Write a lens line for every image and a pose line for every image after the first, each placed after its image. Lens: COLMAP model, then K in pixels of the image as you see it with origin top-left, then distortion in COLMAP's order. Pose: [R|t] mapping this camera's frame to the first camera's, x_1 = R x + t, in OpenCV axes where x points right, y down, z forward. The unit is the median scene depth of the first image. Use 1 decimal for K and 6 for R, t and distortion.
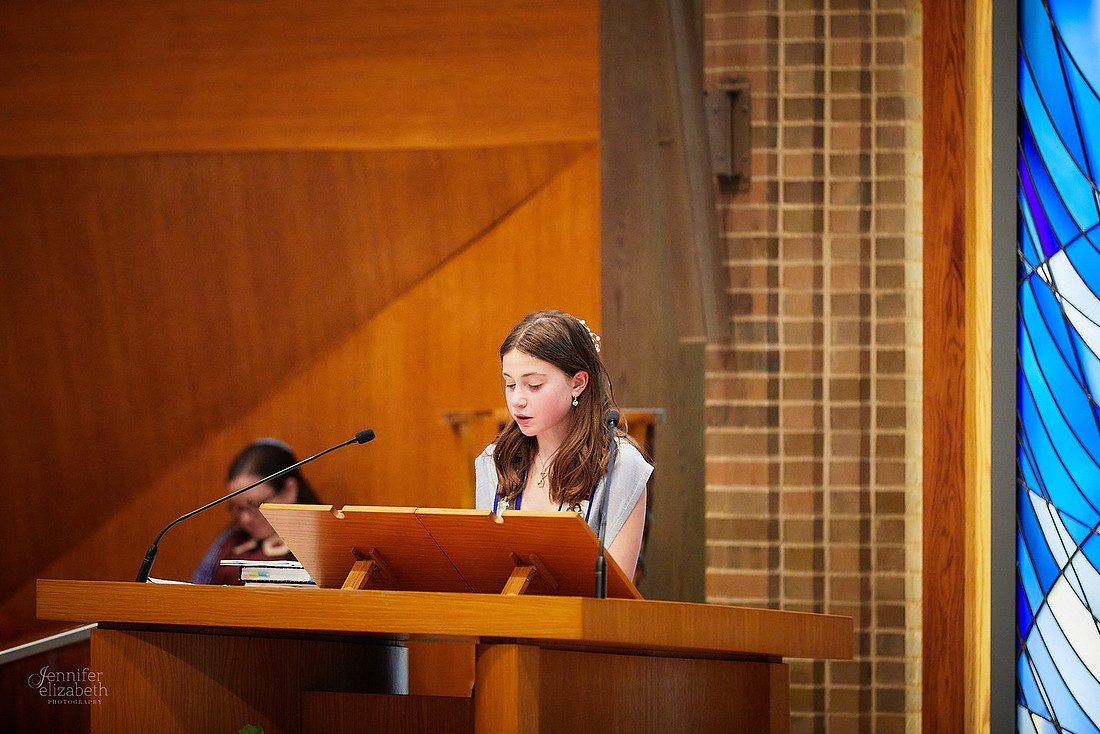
lens RADIAL K [[6675.9, 0, 550.0], [0, 6675.9, 367.0], [0, 0, 1]] dist [-0.388876, -3.064727]
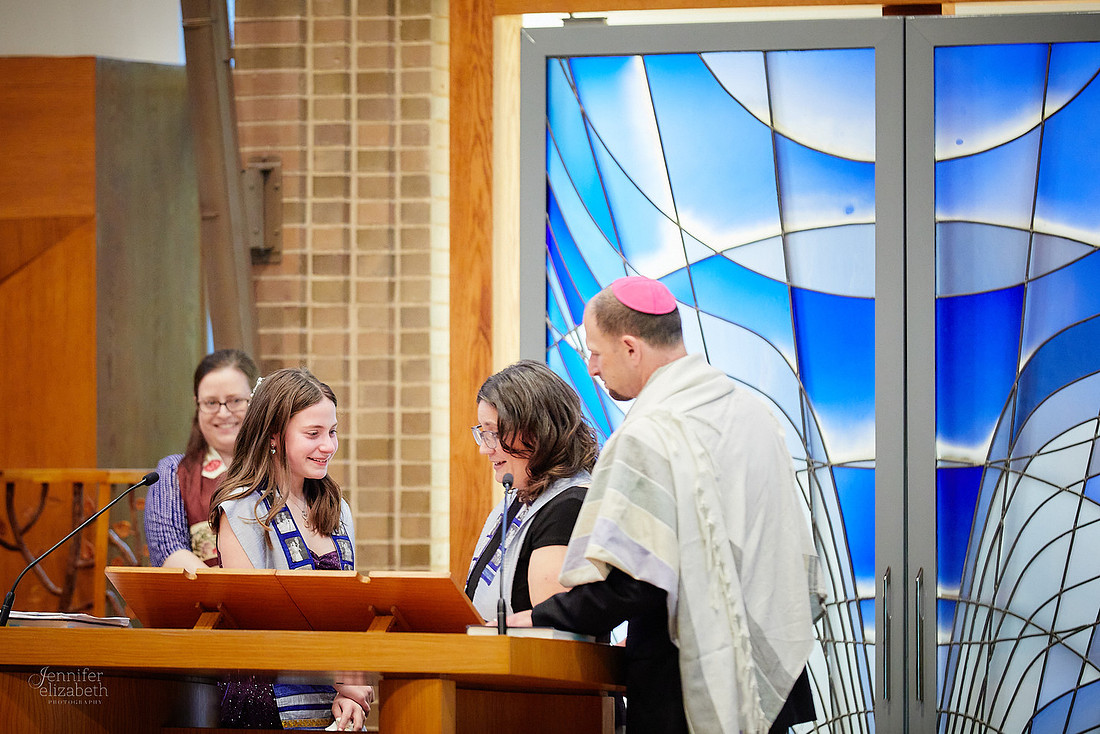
lens RADIAL K [[6675.9, 0, 550.0], [0, 6675.9, 367.0], [0, 0, 1]] dist [-0.388876, -3.064727]
pose [[0.971335, 0.000882, 0.237714, -0.182197], [0.001761, 0.999939, -0.010907, 0.001893], [-0.237709, 0.011014, 0.971274, -0.044846]]
